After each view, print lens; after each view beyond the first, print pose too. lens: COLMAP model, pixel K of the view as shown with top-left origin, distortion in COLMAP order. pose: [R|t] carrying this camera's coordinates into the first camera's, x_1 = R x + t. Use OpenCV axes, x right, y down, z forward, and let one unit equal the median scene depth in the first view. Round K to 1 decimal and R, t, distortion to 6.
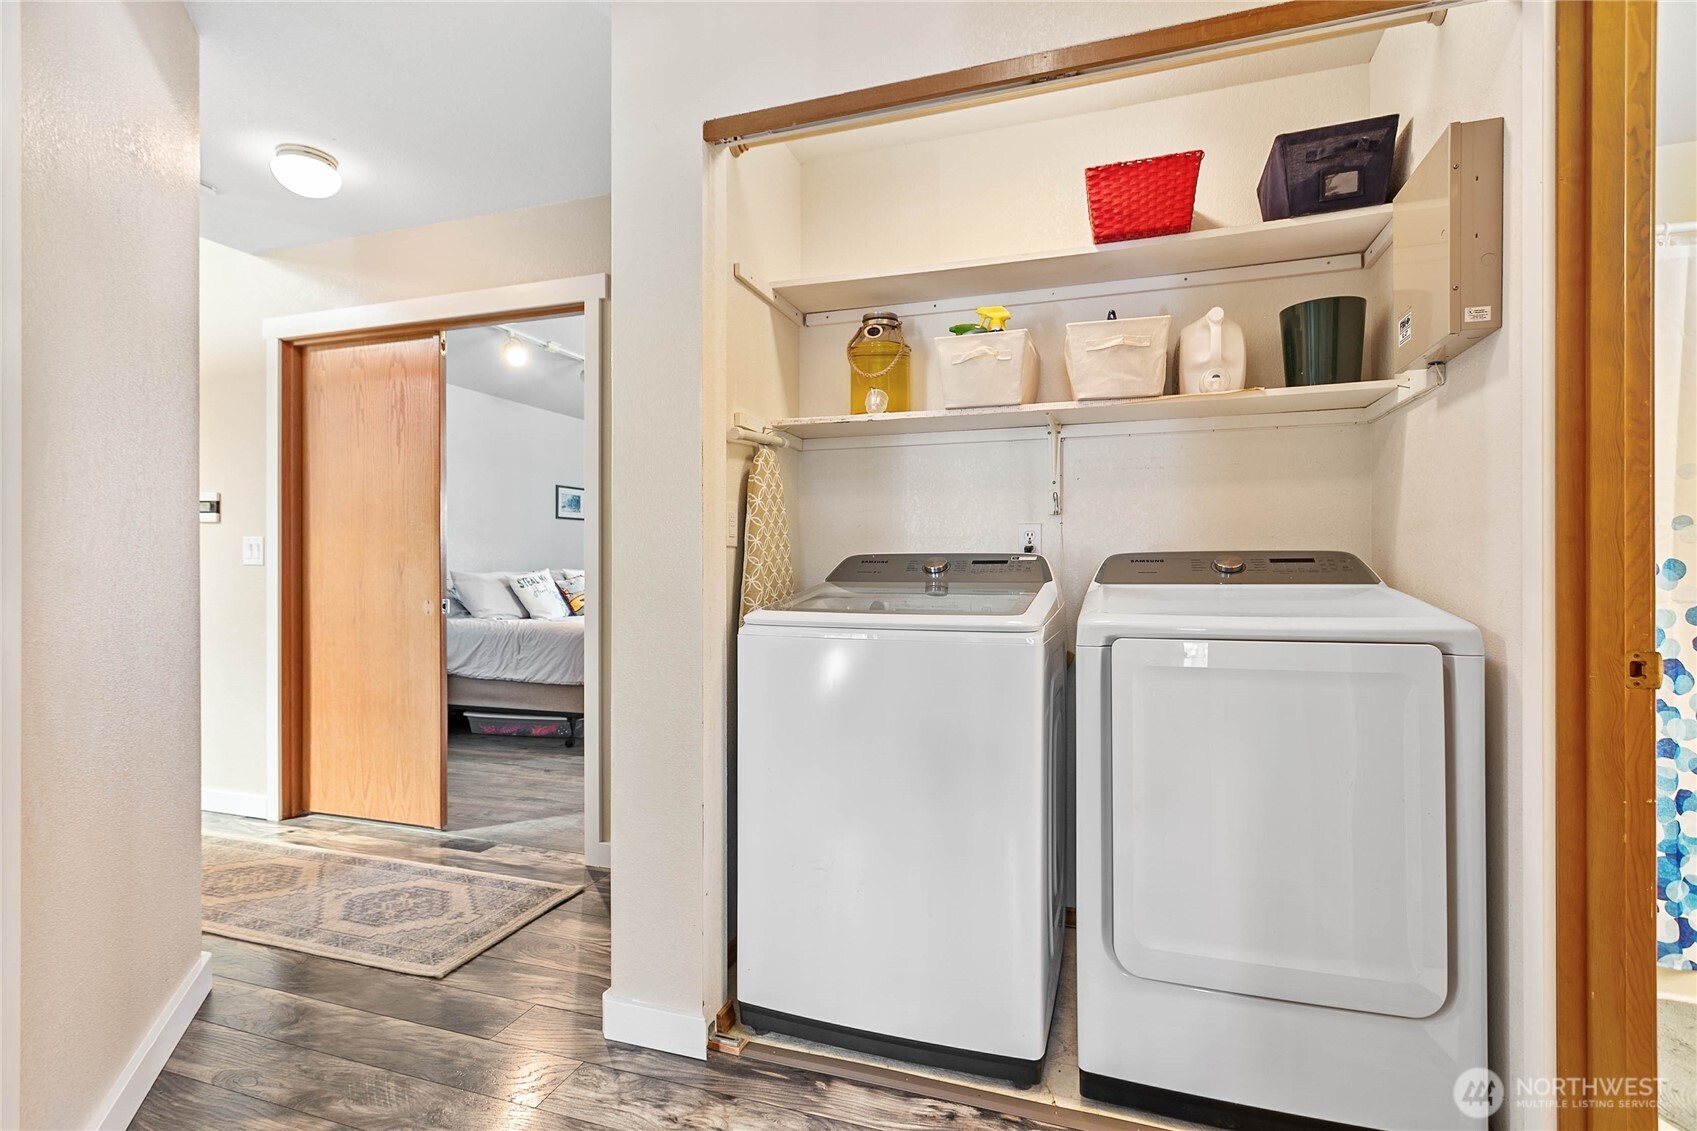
lens RADIAL K [[803.4, 0, 849.4], [0, 803.4, 570.0], [0, 0, 1]] dist [-0.001304, -0.000072]
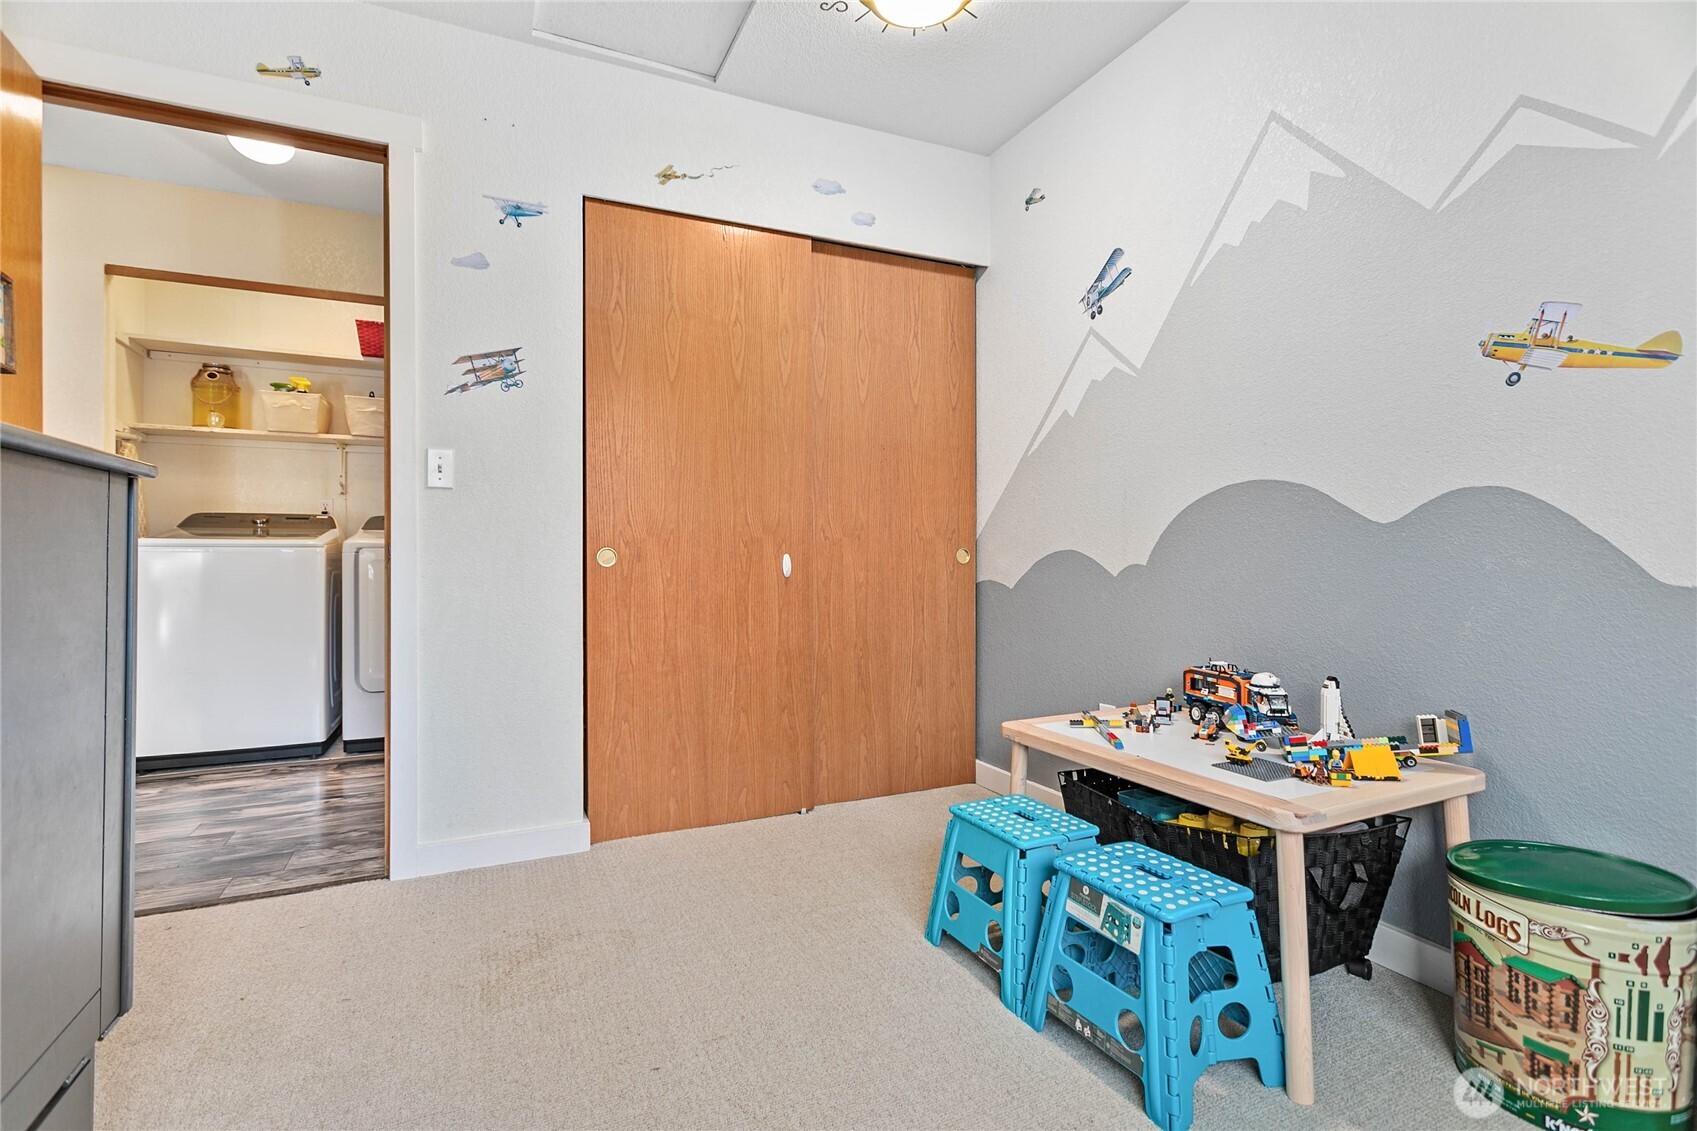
lens RADIAL K [[803.4, 0, 860.3], [0, 803.4, 554.2], [0, 0, 1]] dist [-0.001304, -0.000072]
pose [[0.716695, -0.000433, 0.697387, -0.178582], [0.001029, 0.999999, -0.000437, 0.072803], [-0.697386, 0.001030, 0.716695, -1.182527]]
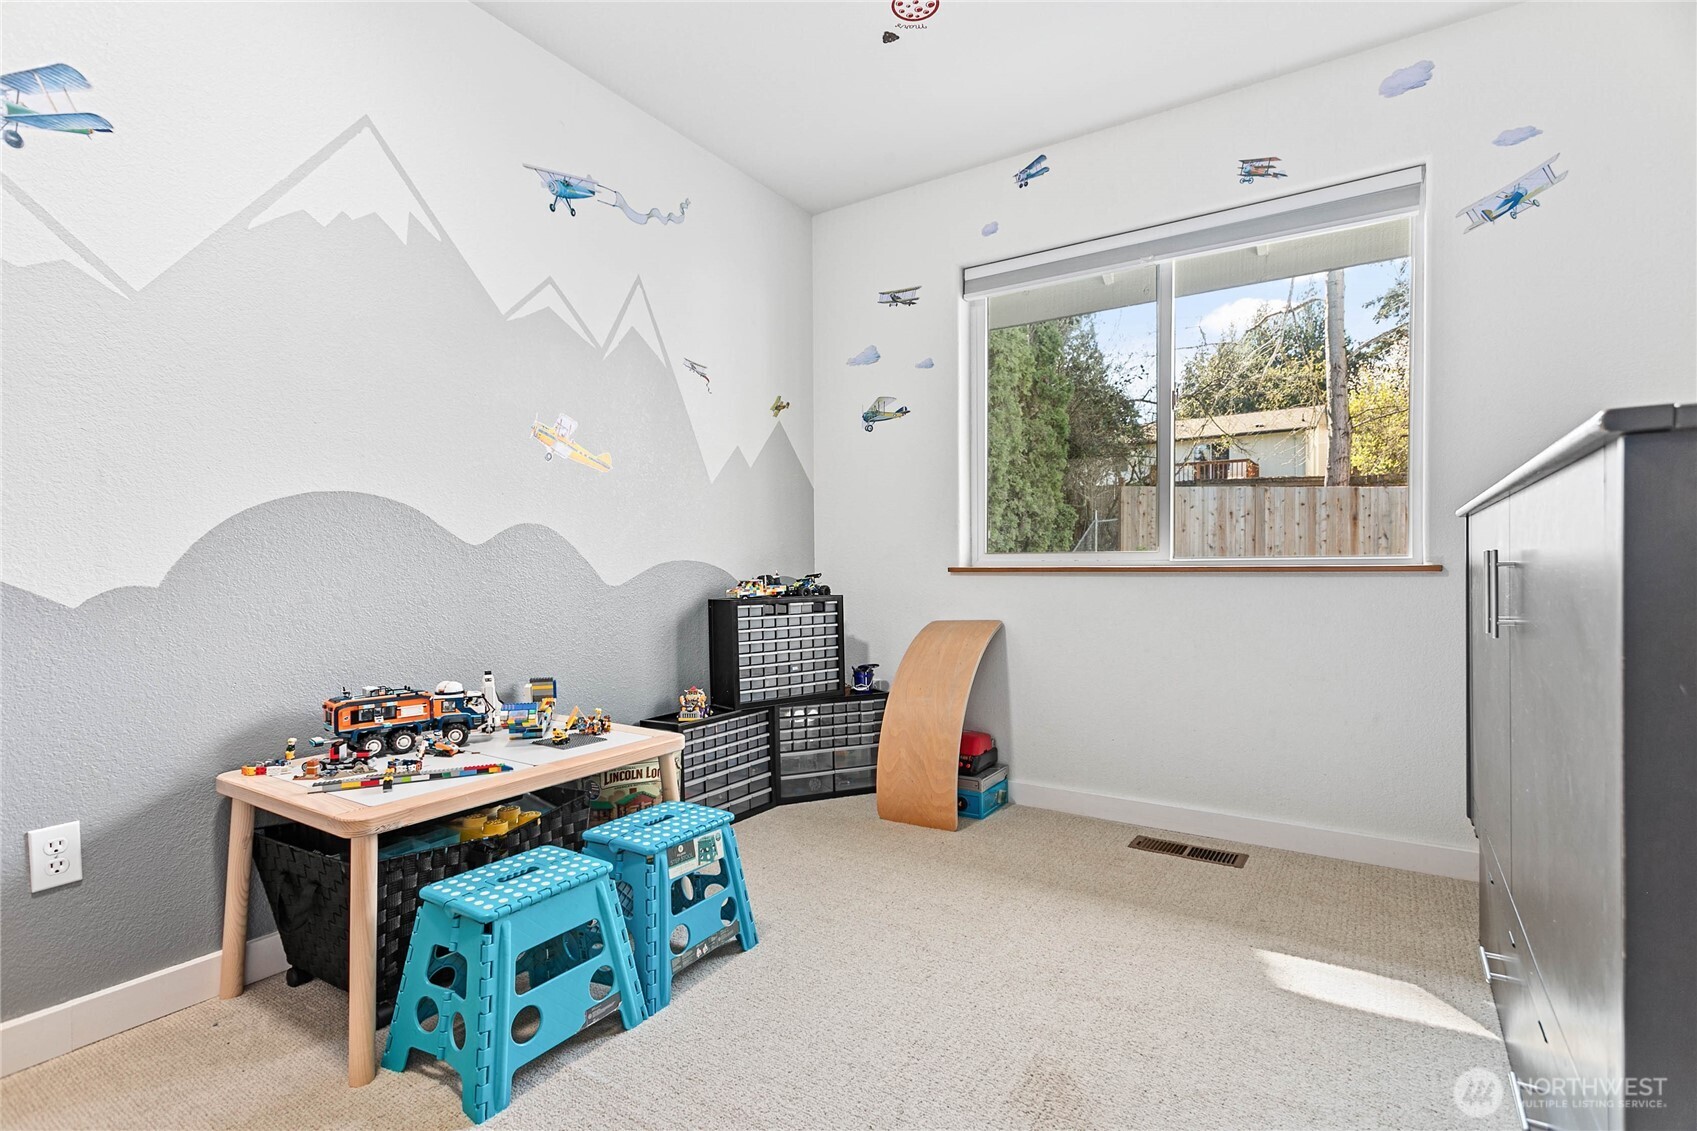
lens RADIAL K [[803.4, 0, 852.8], [0, 803.4, 573.0], [0, 0, 1]] dist [-0.001304, -0.000072]
pose [[-0.969725, 0.002972, 0.244181, 0.621508], [0.004530, 0.999973, 0.005823, 0.075761], [-0.244157, 0.006753, -0.969712, 2.457836]]
